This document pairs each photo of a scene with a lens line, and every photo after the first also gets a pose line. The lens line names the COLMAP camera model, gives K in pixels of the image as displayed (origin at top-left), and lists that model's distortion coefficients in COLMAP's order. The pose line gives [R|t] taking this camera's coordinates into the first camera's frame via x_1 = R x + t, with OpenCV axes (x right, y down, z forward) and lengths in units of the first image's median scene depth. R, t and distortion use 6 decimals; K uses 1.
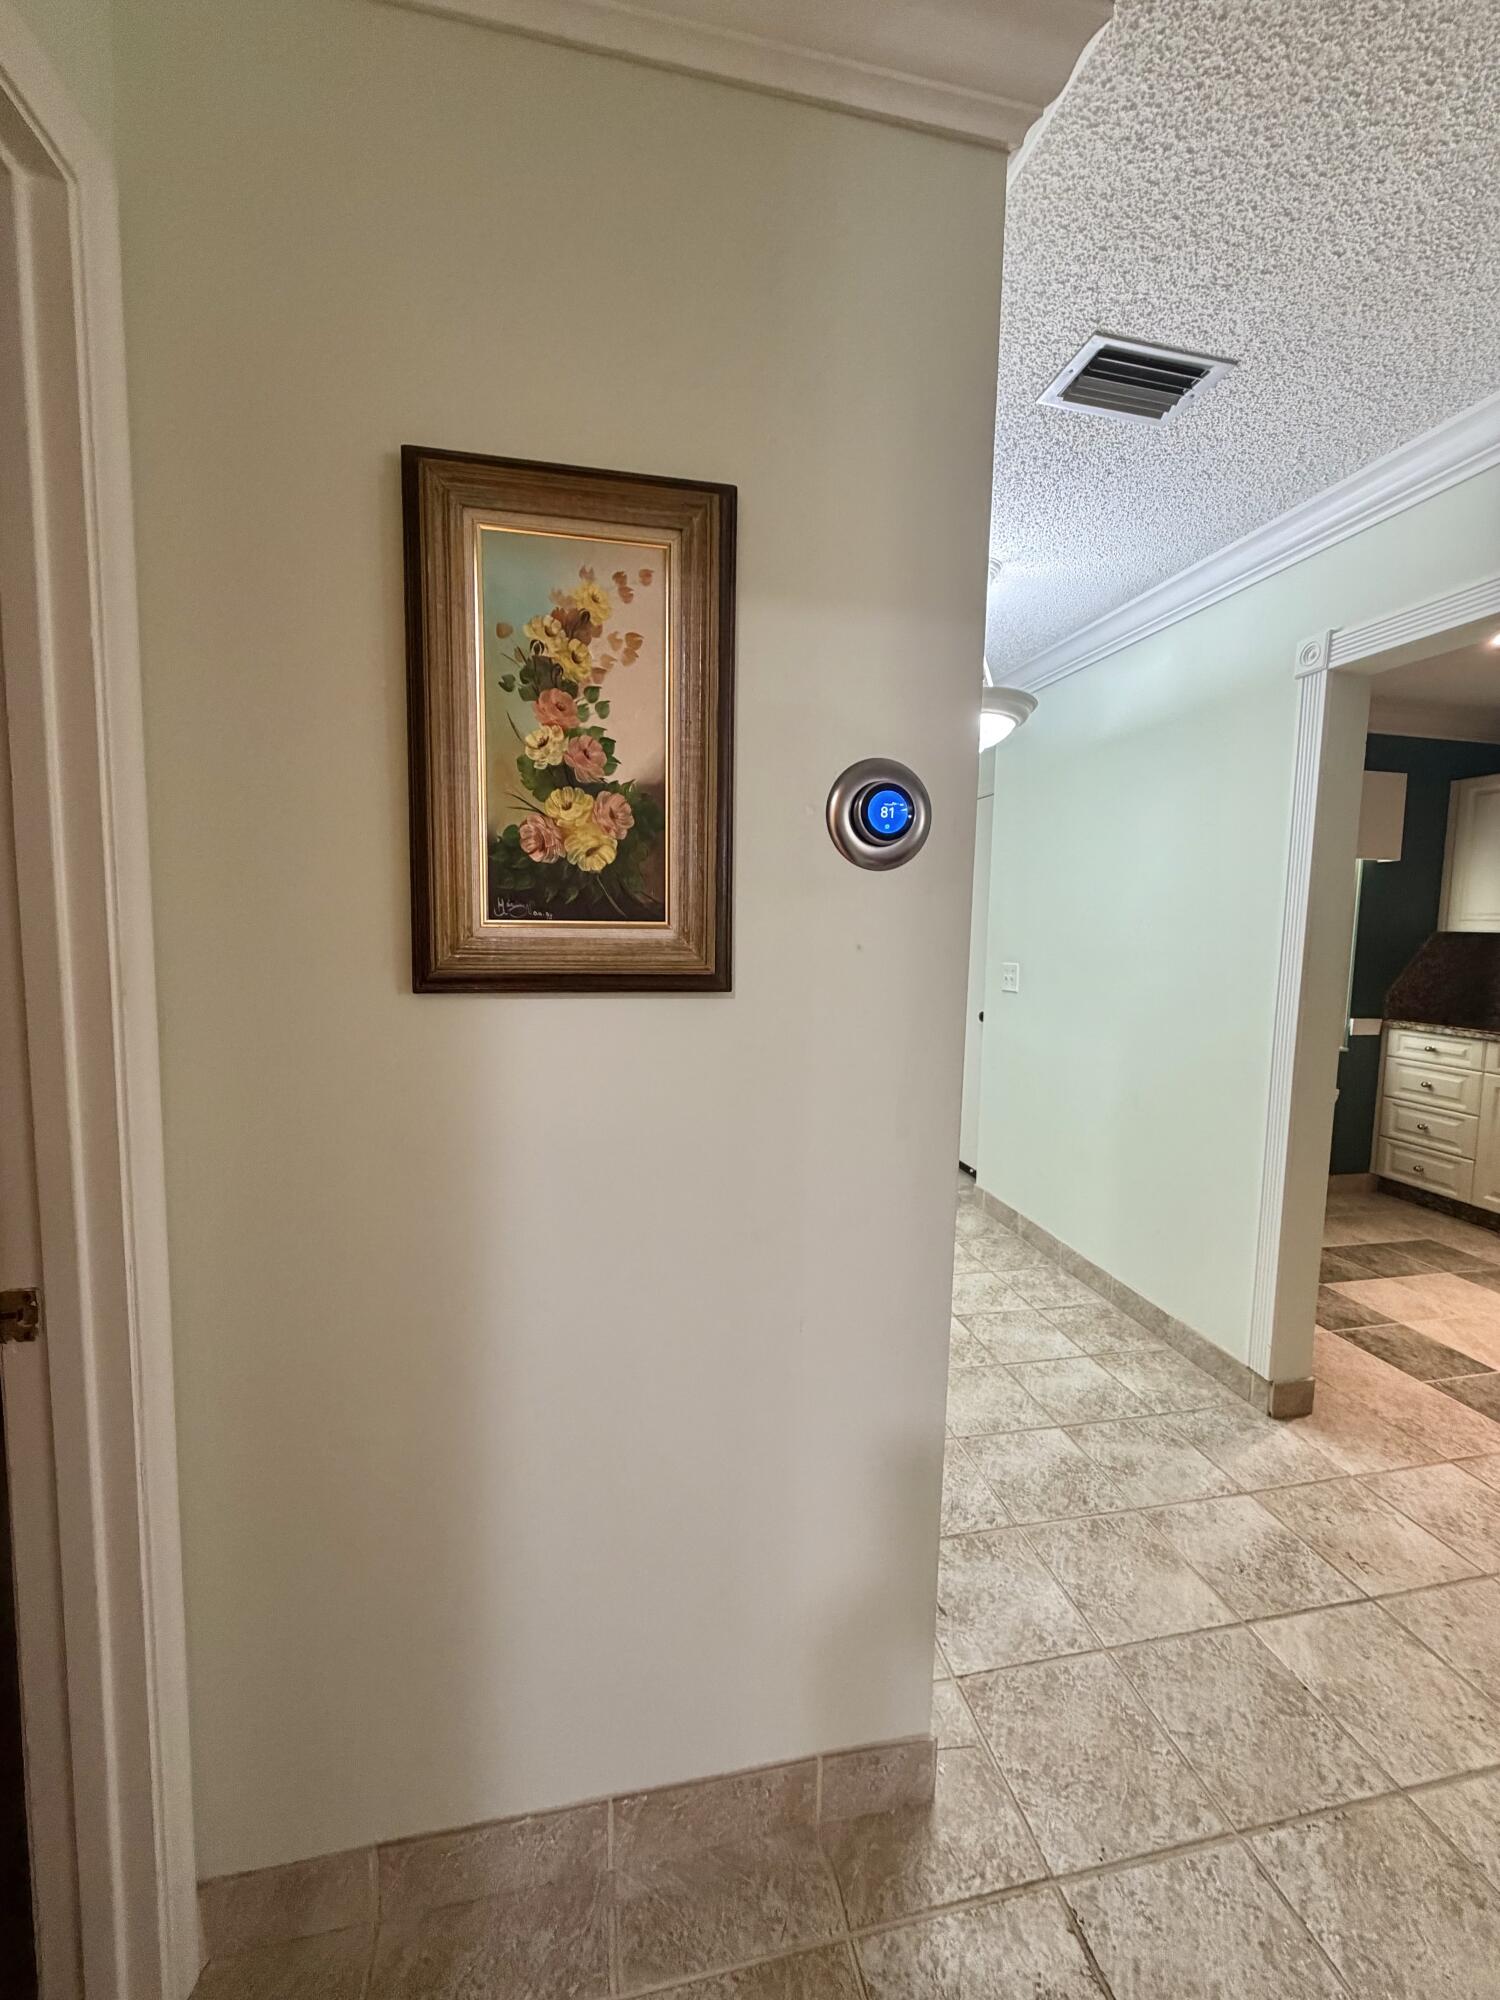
lens RADIAL K [[797.3, 0, 751.9], [0, 797.3, 991.3], [0, 0, 1]] dist [0.000849, 0.000355]
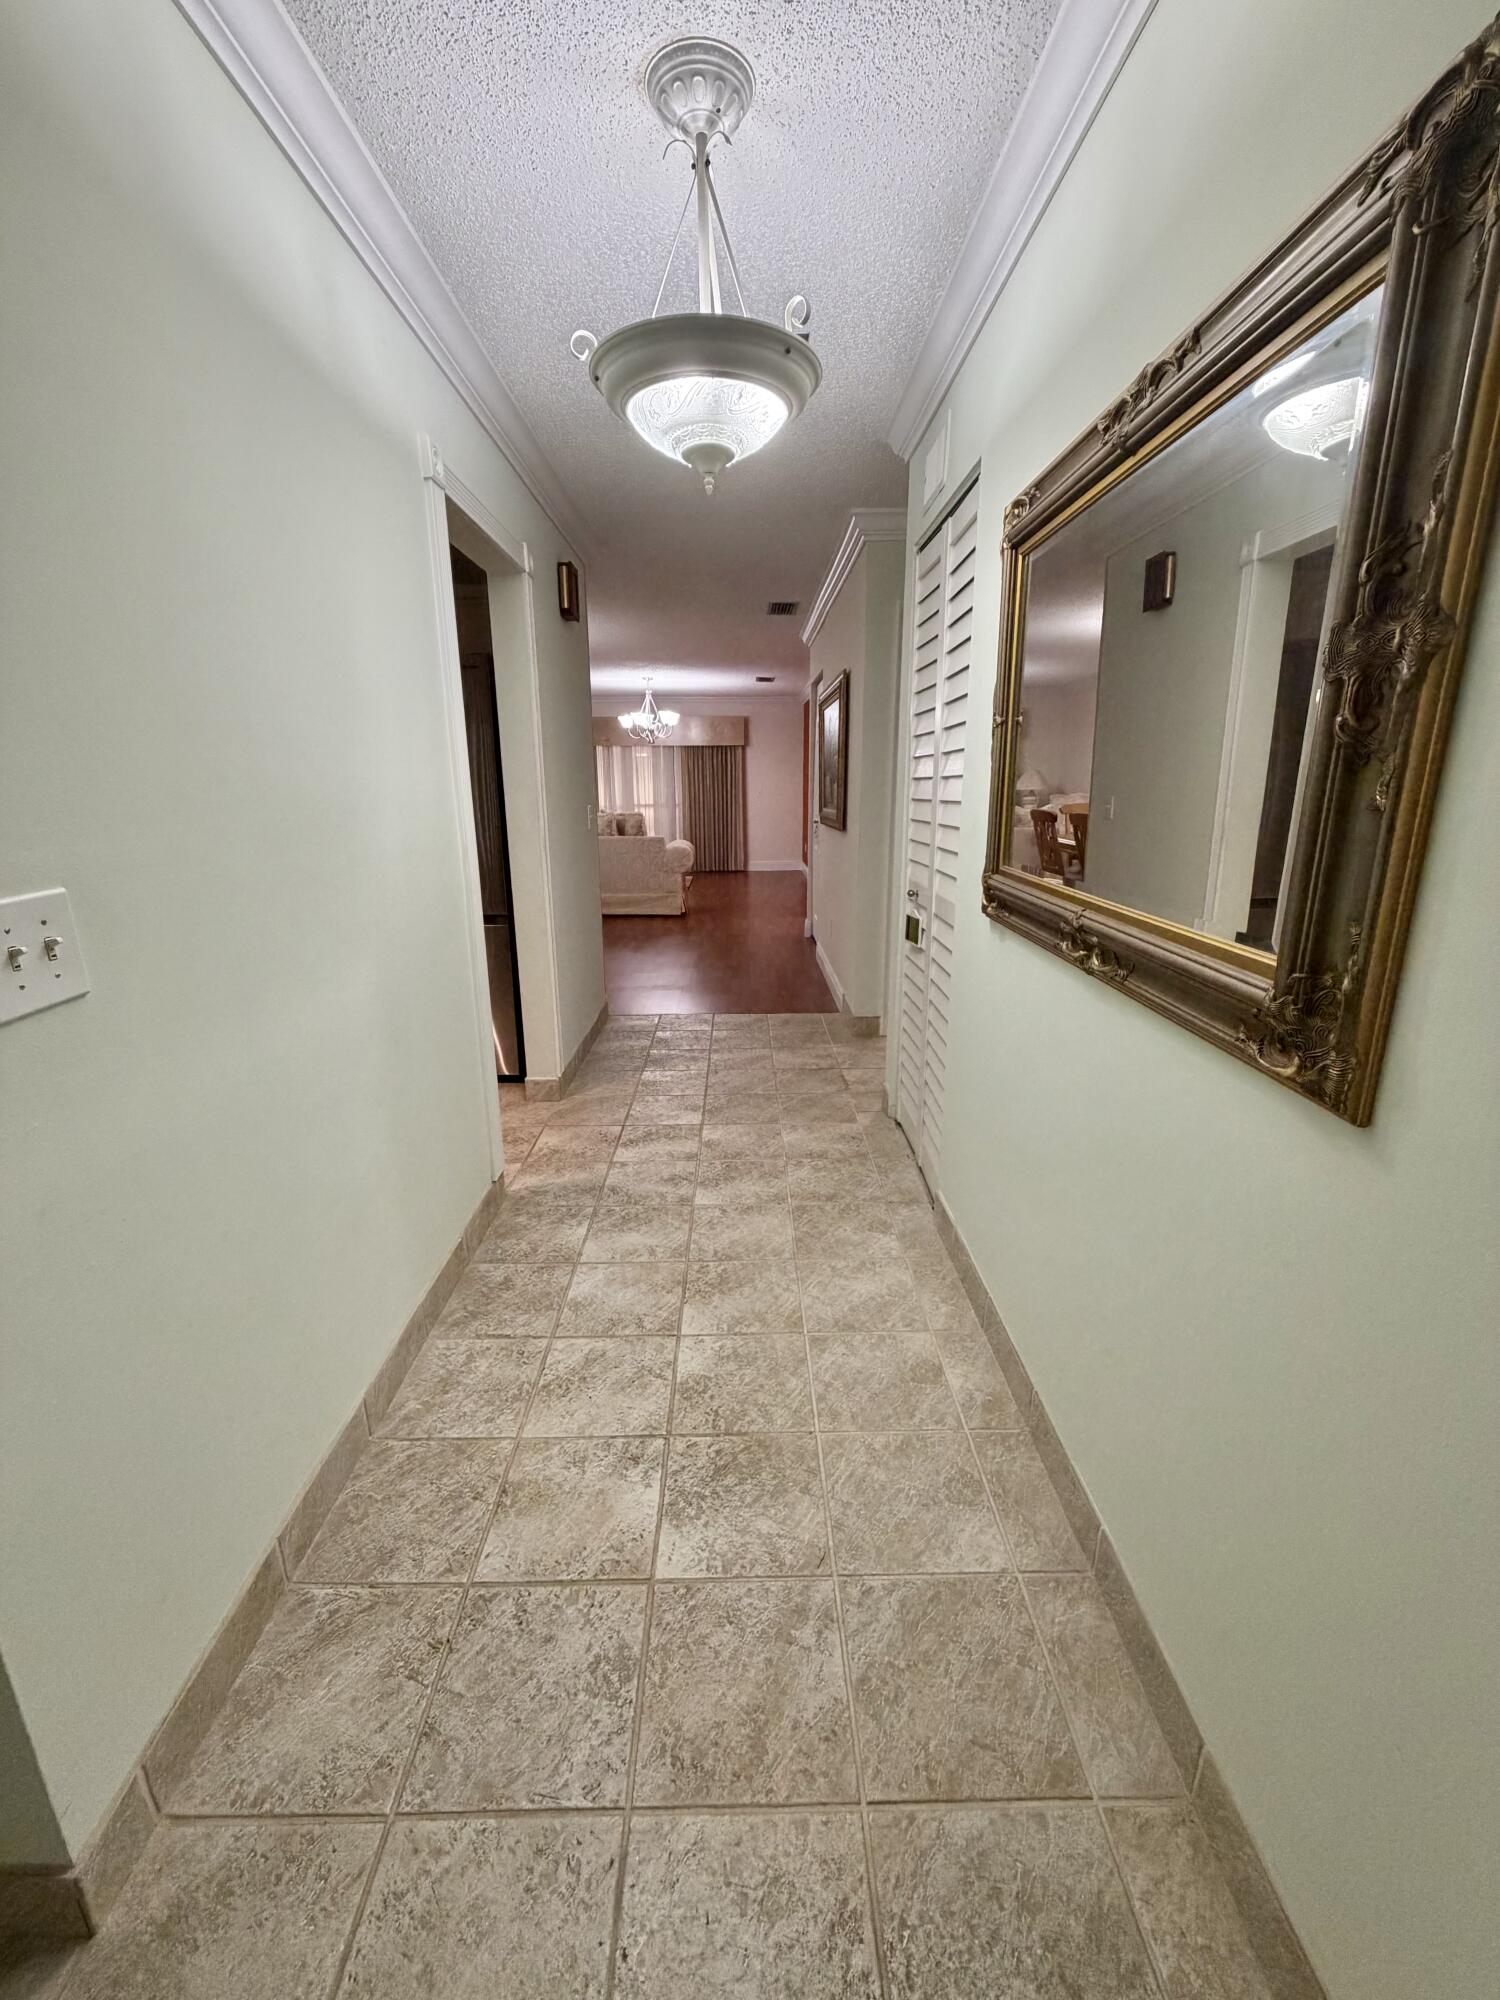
lens RADIAL K [[797.3, 0, 751.9], [0, 797.3, 991.3], [0, 0, 1]] dist [0.000849, 0.000355]
pose [[-0.980528, -0.063738, 0.185750, 0.086505], [0.003182, 0.940584, 0.339547, -0.116481], [-0.196355, 0.333527, -0.922065, 1.605817]]
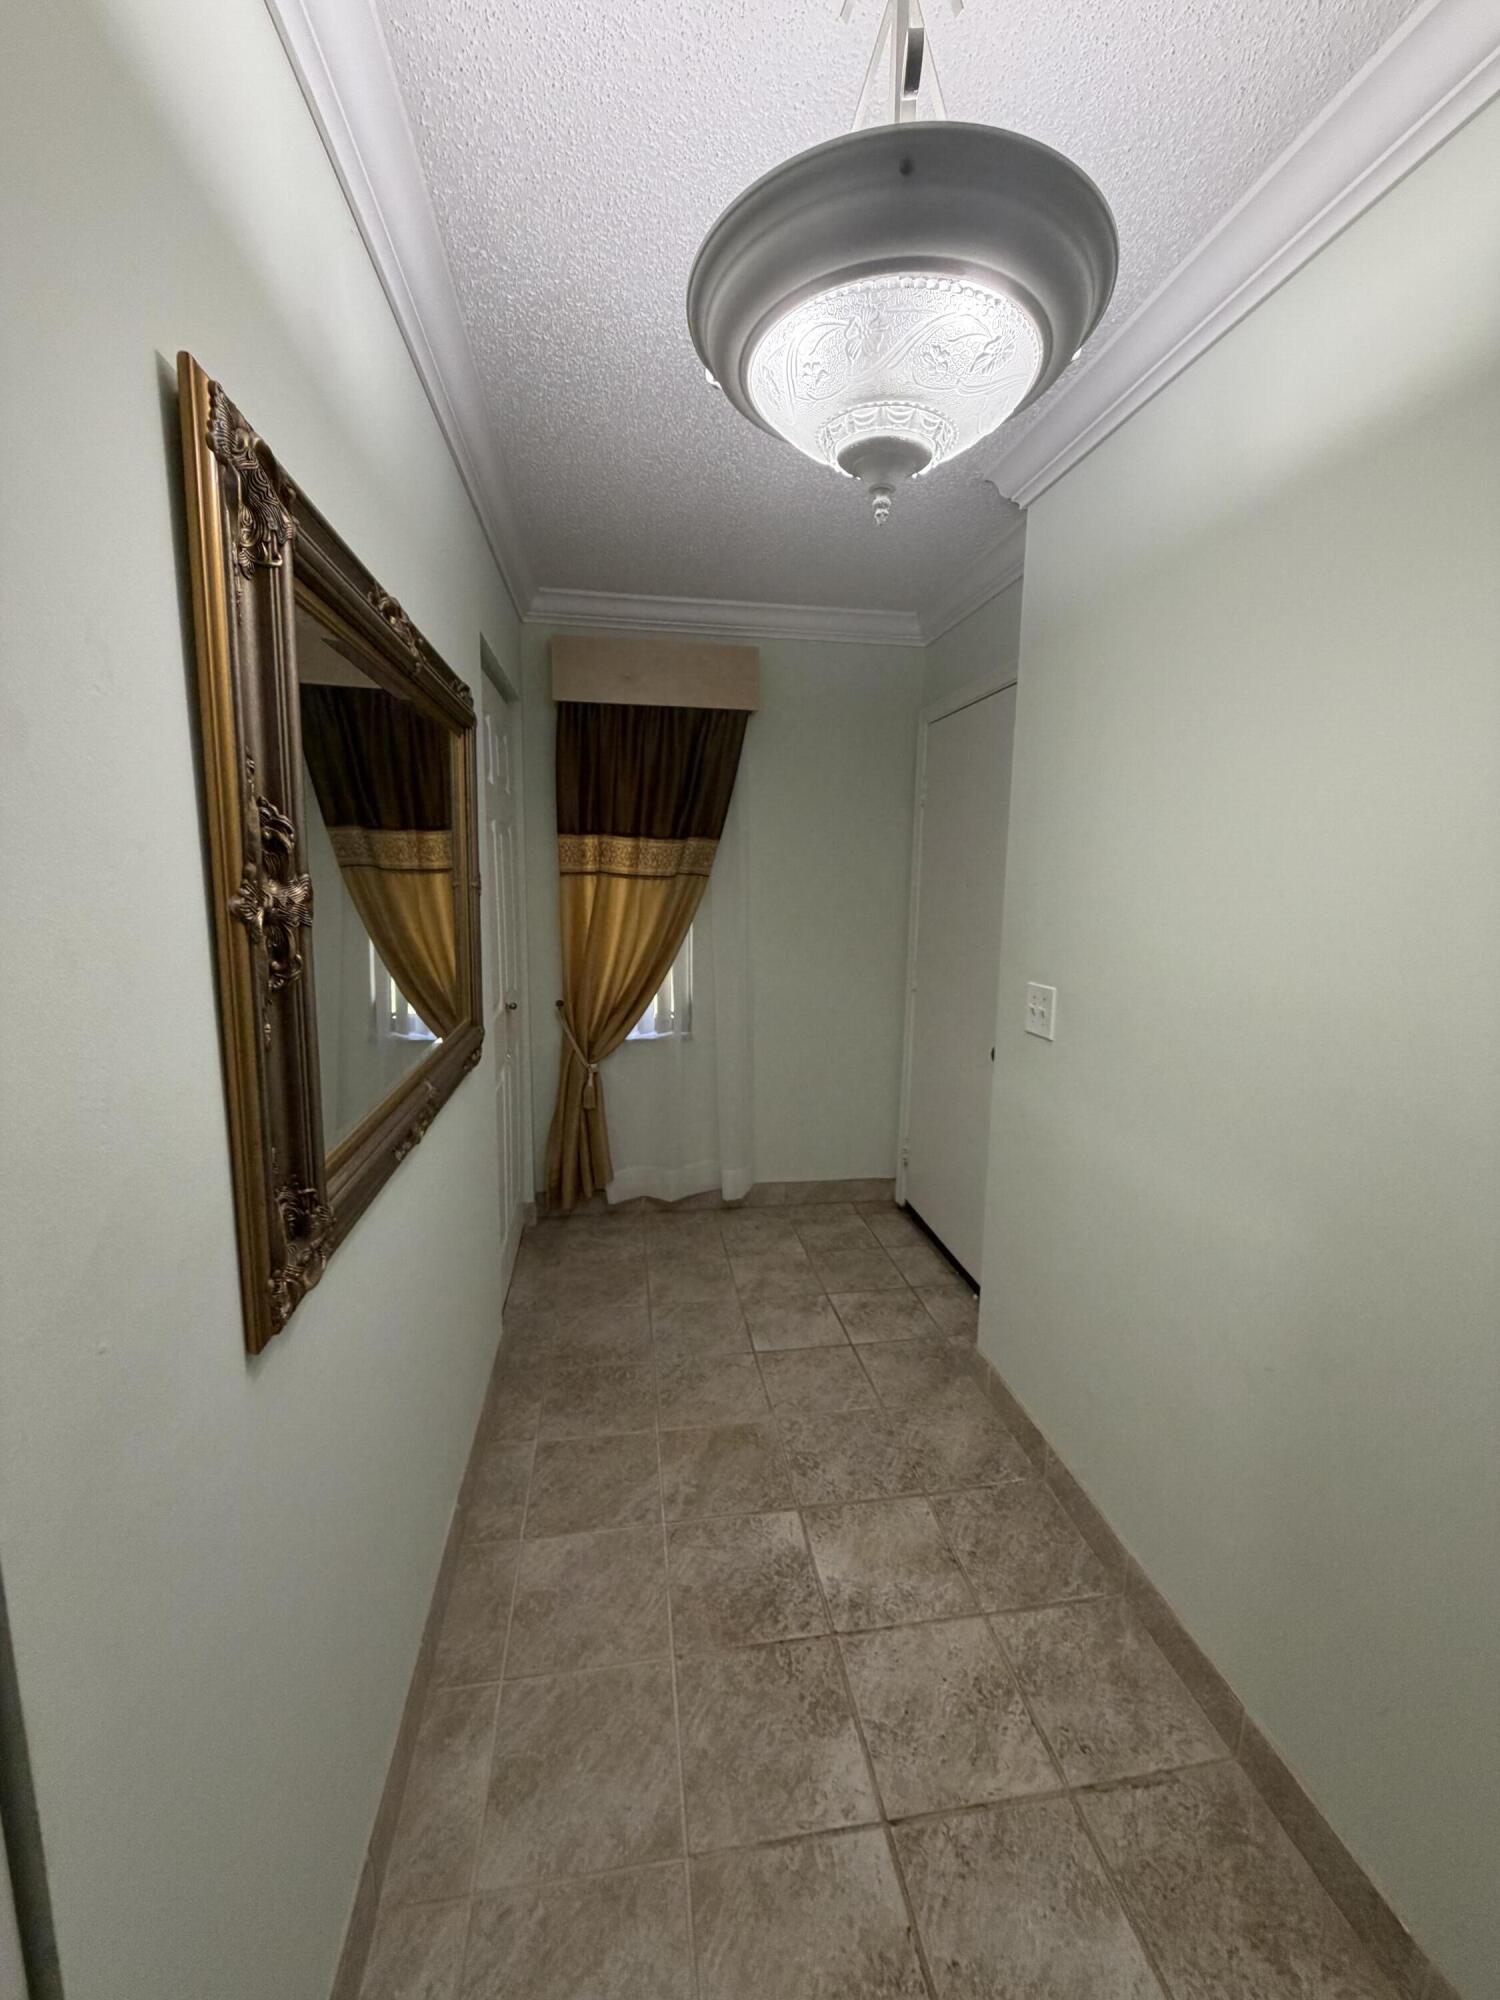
lens RADIAL K [[808.7, 0, 753.5], [0, 808.7, 981.6], [0, 0, 1]] dist [0.000527, 0.000215]
pose [[0.998771, 0.001758, -0.049528, 0.213293], [0.001256, 0.998153, 0.060744, -0.093047], [0.049543, -0.060732, 0.996924, 0.604318]]
